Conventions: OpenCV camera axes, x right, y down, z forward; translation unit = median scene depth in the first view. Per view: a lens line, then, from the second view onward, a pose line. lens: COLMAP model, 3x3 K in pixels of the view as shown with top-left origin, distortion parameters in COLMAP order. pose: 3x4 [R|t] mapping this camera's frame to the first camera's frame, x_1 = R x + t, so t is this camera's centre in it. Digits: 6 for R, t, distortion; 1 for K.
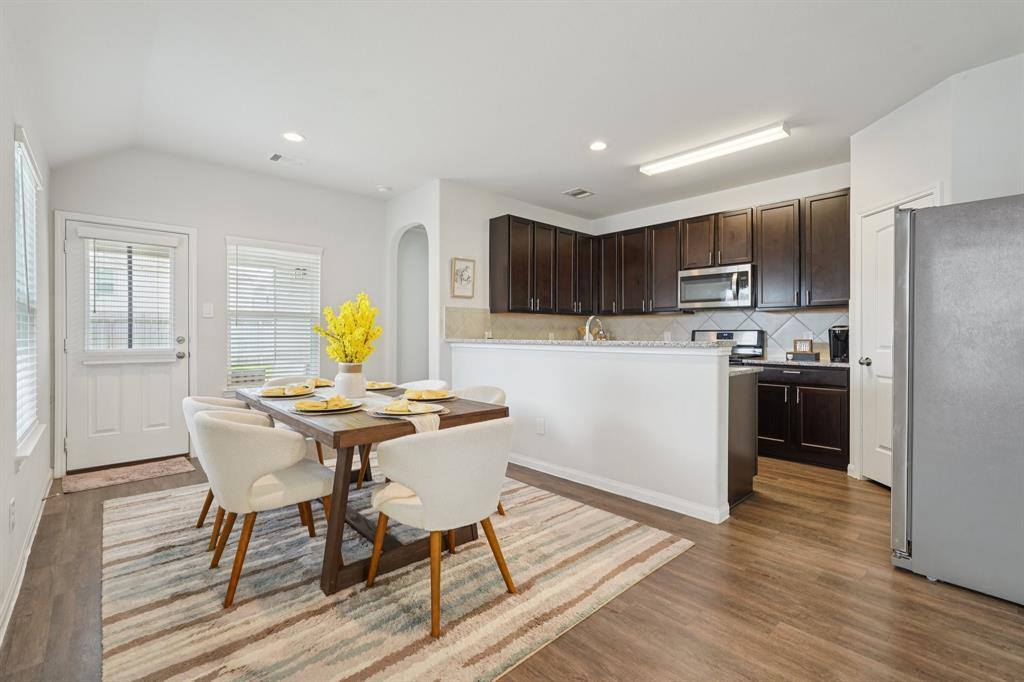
lens RADIAL K [[451.8, 0, 511.3], [0, 451.8, 335.1], [0, 0, 1]] dist [-0.021677, 0.011363]
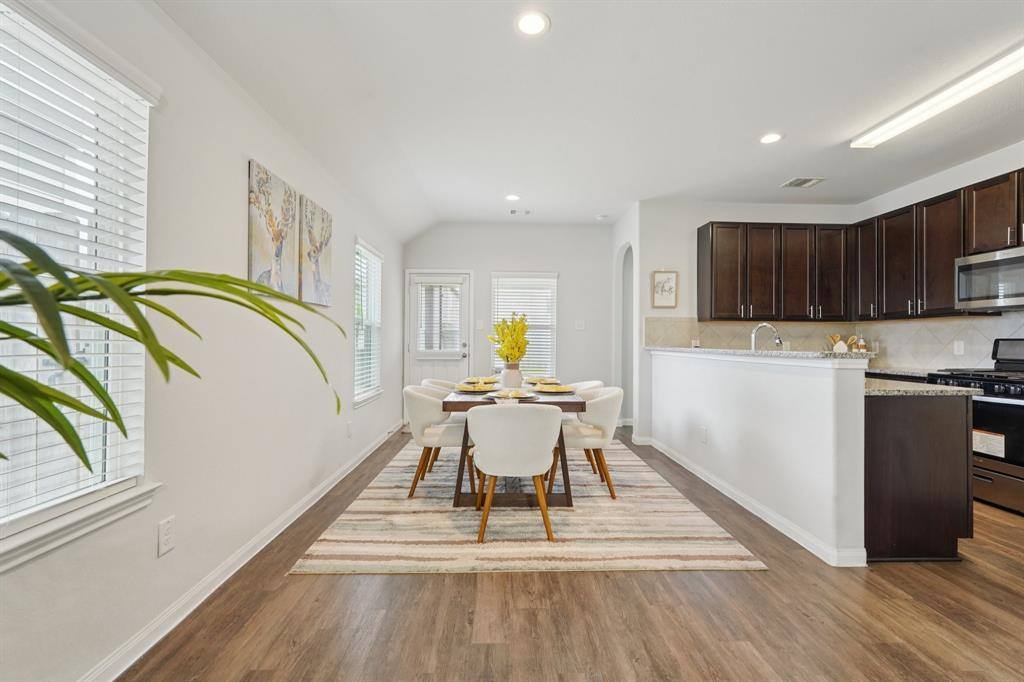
lens RADIAL K [[451.8, 0, 511.3], [0, 451.8, 335.1], [0, 0, 1]] dist [-0.021677, 0.011363]
pose [[0.753452, -0.004480, -0.657488, 0.354640], [-0.007507, 0.999853, -0.015415, -0.000140], [0.657460, 0.016551, 0.753308, -0.030910]]
